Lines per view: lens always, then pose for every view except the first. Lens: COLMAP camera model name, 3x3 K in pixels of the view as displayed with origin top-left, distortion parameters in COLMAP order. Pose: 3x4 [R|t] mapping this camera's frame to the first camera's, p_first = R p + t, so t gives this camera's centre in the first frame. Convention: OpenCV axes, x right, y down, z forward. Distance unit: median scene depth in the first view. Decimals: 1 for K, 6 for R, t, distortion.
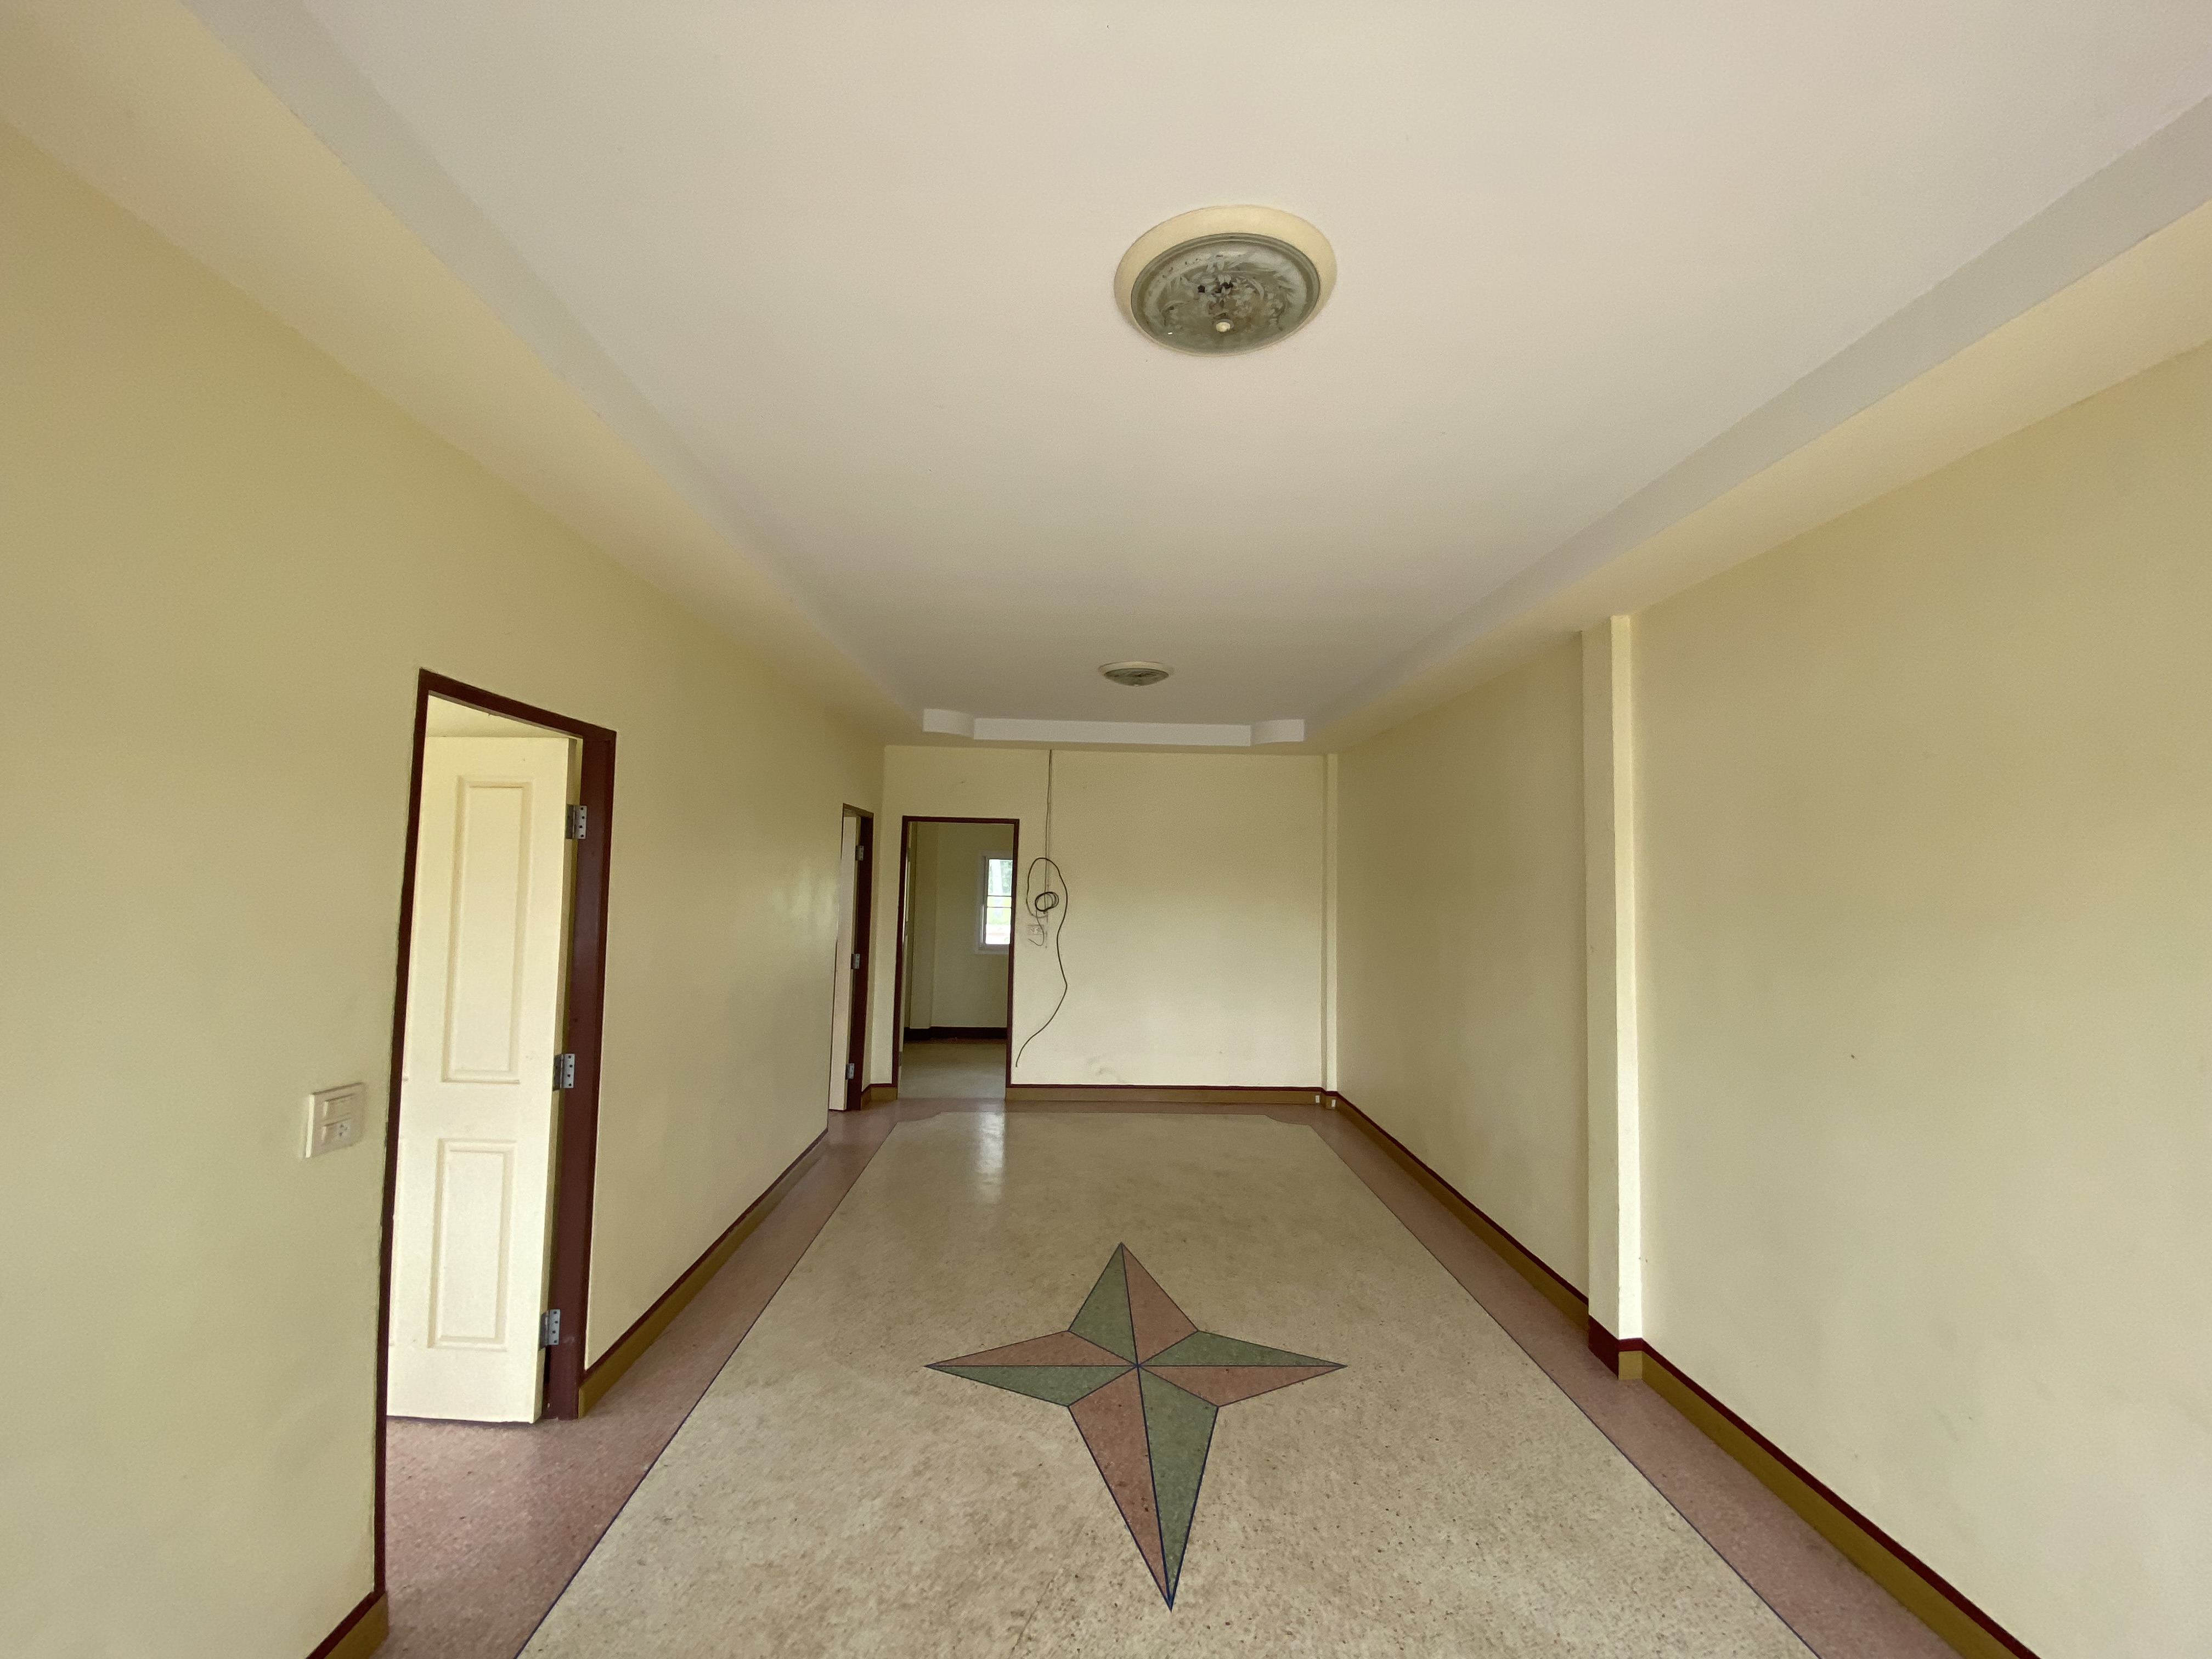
lens RADIAL K [[897.9, 0, 1106.0], [0, 897.9, 829.5], [0, 0, 1]] dist [0.040176, -0.031050]
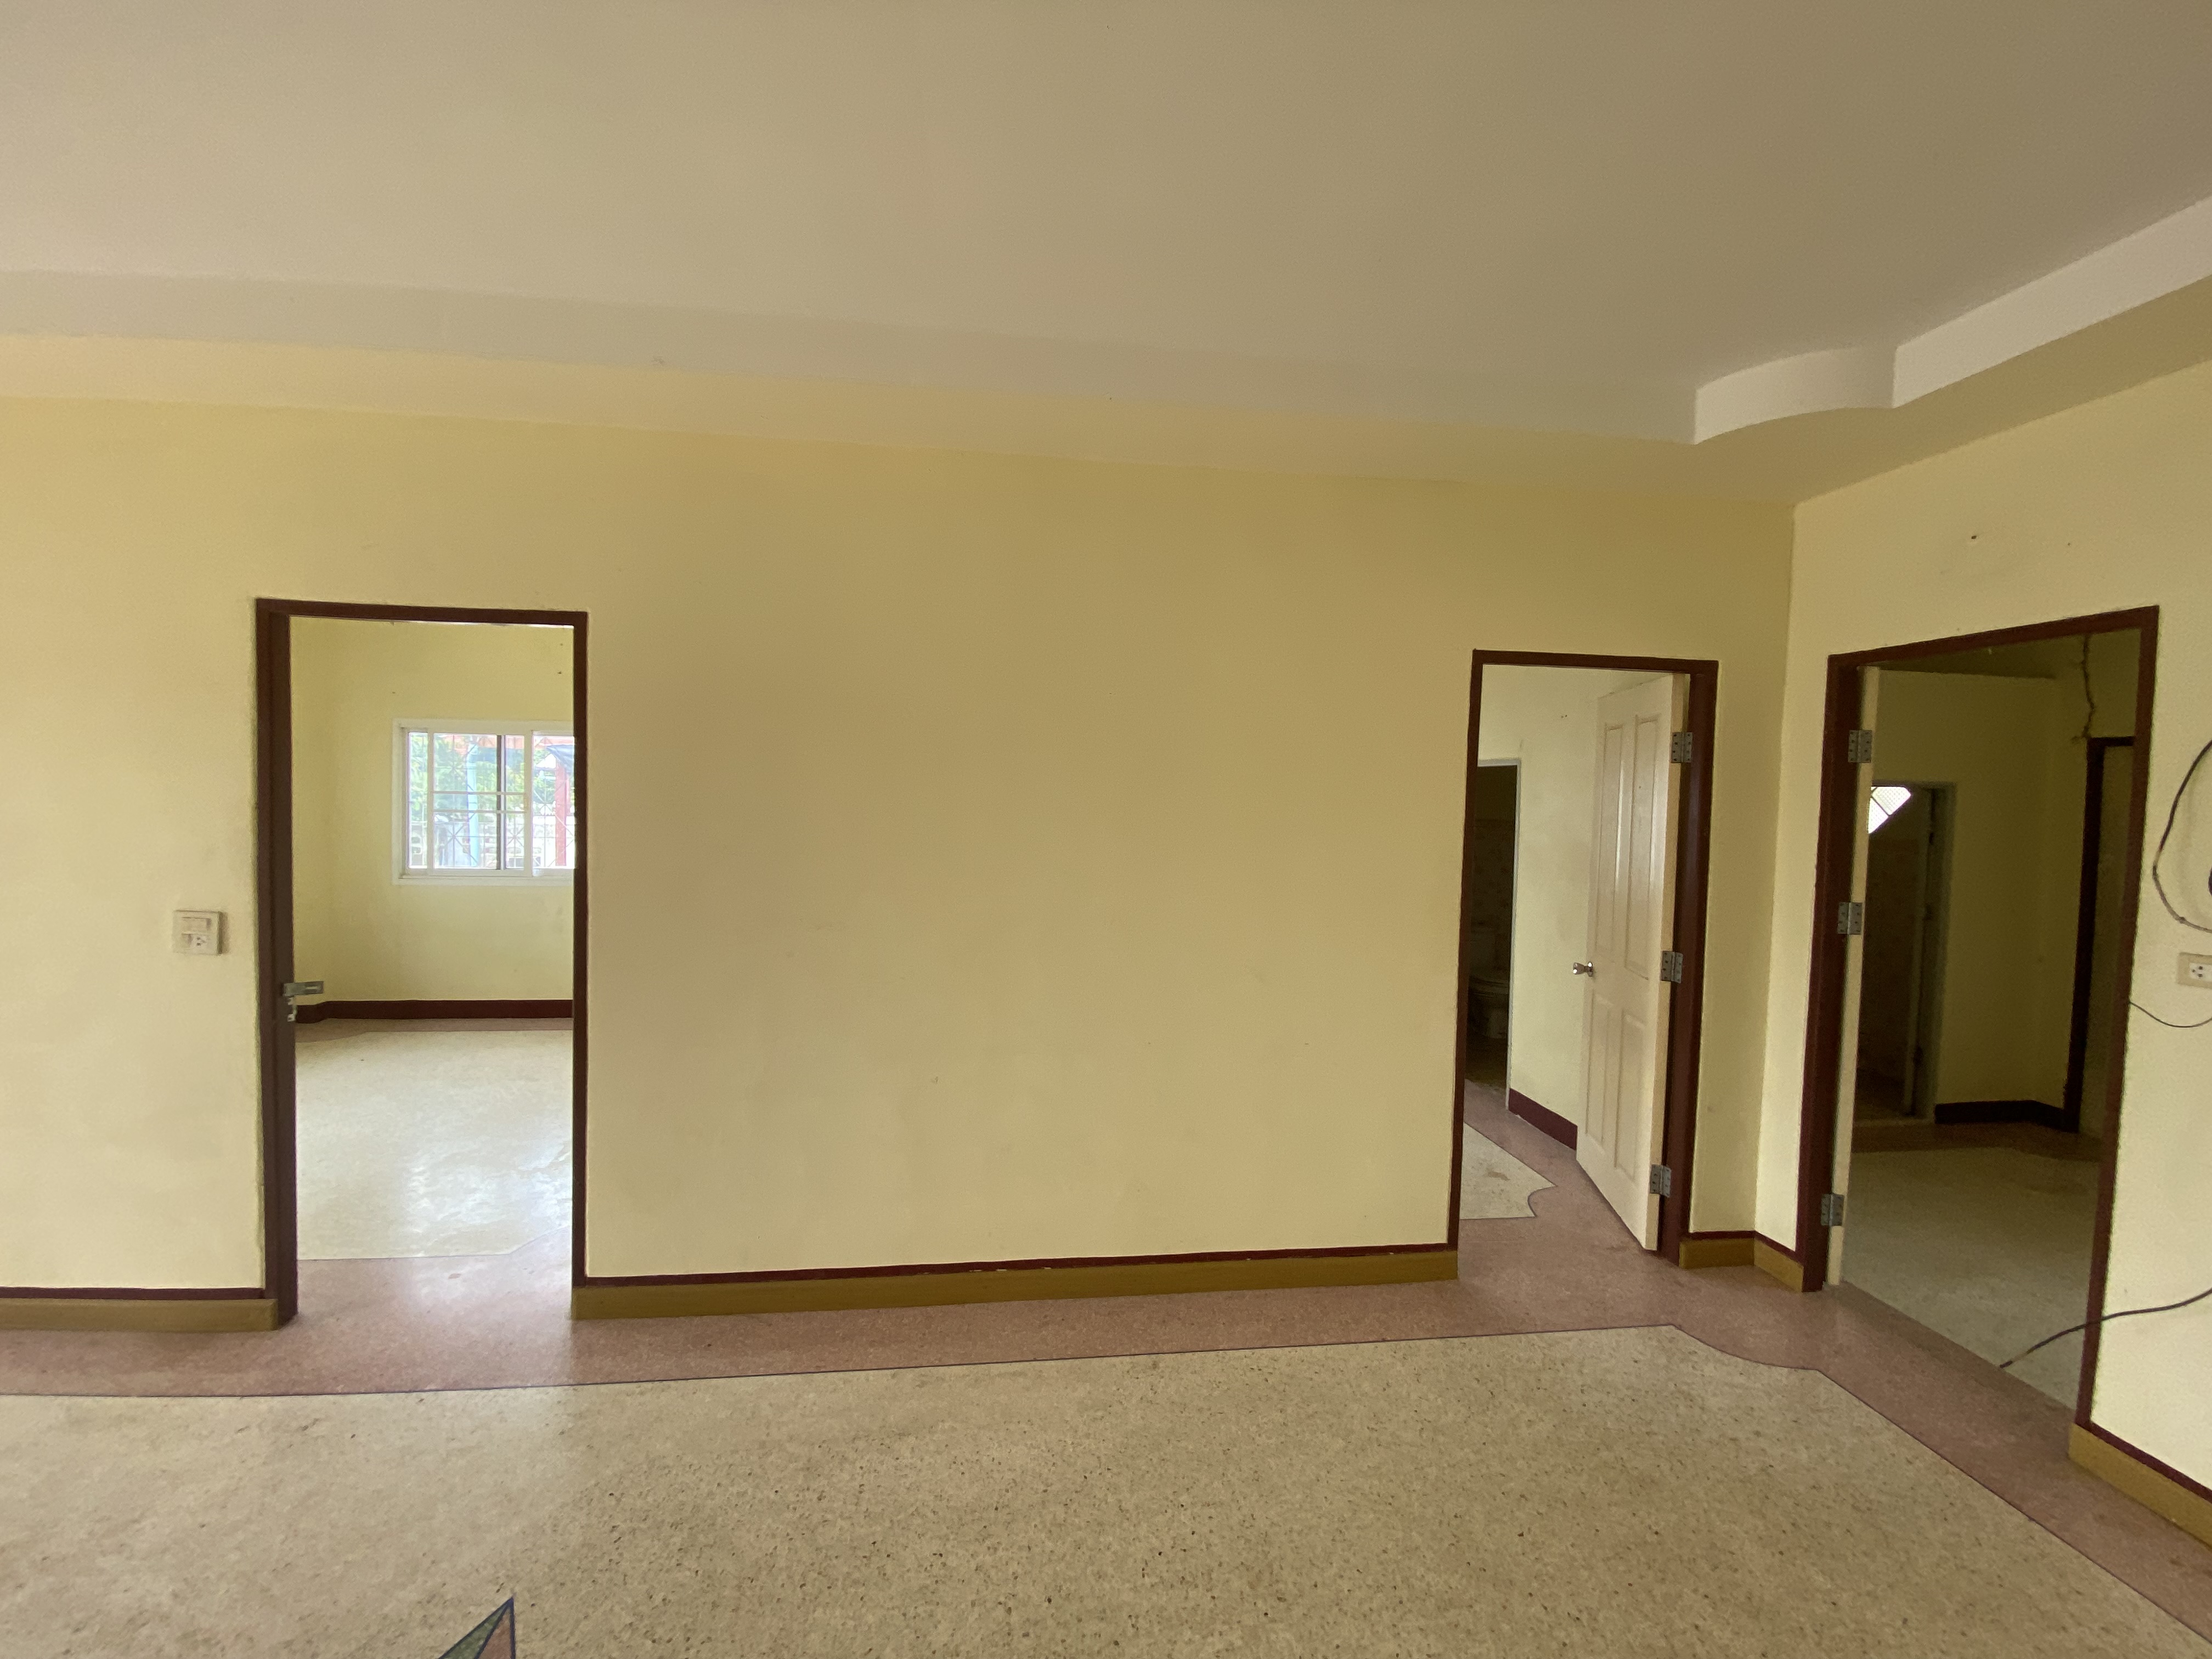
lens RADIAL K [[897.9, 0, 1106.0], [0, 897.9, 829.5], [0, 0, 1]] dist [0.040176, -0.031050]
pose [[0.085284, 0.012889, -0.996273, 0.189767], [0.028993, 0.999461, 0.015412, 0.053350], [0.995935, -0.030199, 0.084864, 0.649917]]
